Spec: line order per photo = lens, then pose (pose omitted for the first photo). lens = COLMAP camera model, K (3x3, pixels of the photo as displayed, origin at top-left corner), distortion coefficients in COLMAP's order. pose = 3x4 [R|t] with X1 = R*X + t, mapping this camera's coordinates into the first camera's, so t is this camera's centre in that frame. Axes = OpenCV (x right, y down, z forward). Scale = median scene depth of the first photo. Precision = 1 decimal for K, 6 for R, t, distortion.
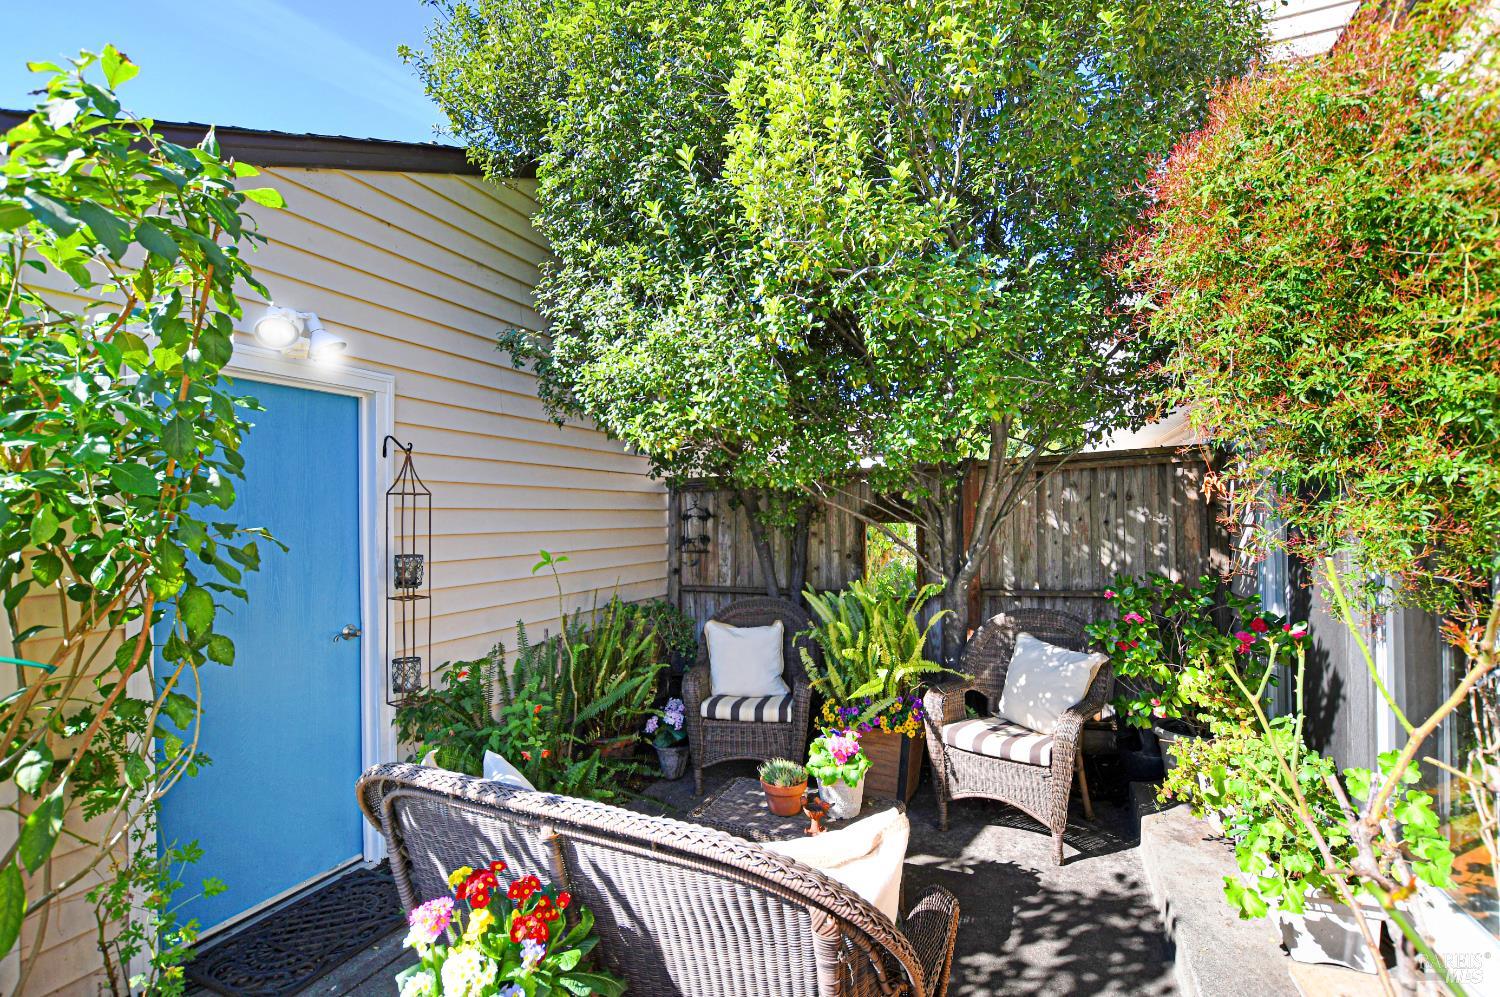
lens RADIAL K [[658.3, 0, 749.0], [0, 658.3, 506.6], [0, 0, 1]] dist [0.001536, -0.000123]
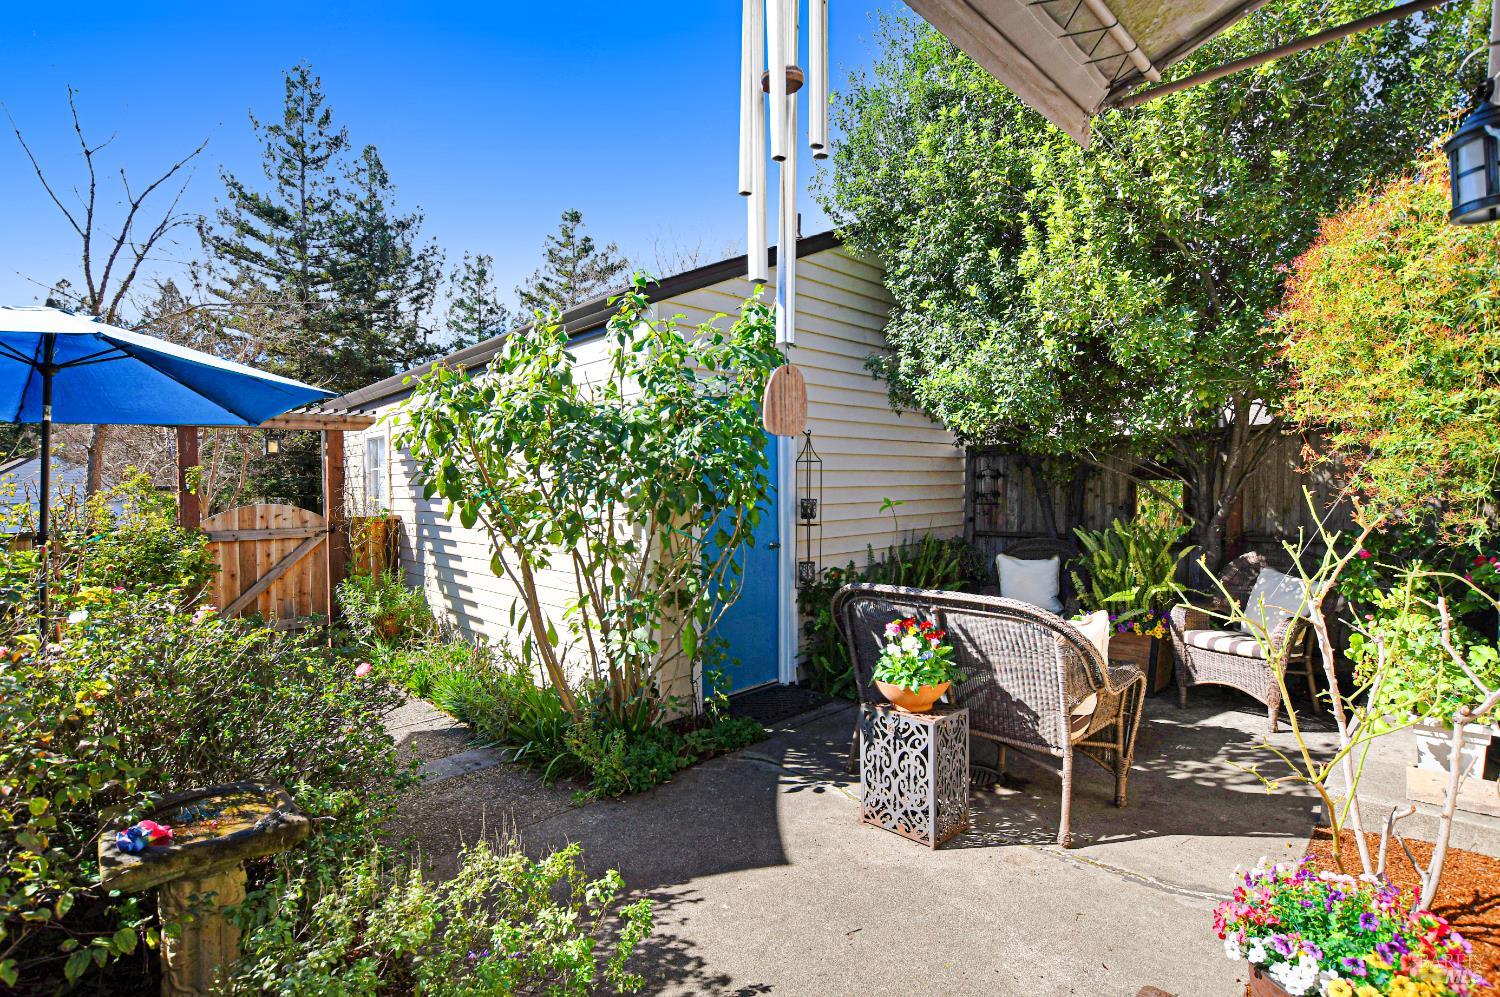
lens RADIAL K [[706.7, 0, 744.0], [0, 706.7, 527.1], [0, 0, 1]] dist [-0.022866, 0.000515]
pose [[0.923394, 0.019796, -0.383343, 0.009276], [0.010519, 0.996989, 0.076824, 0.006341], [0.383710, -0.074971, 0.920406, -0.646580]]
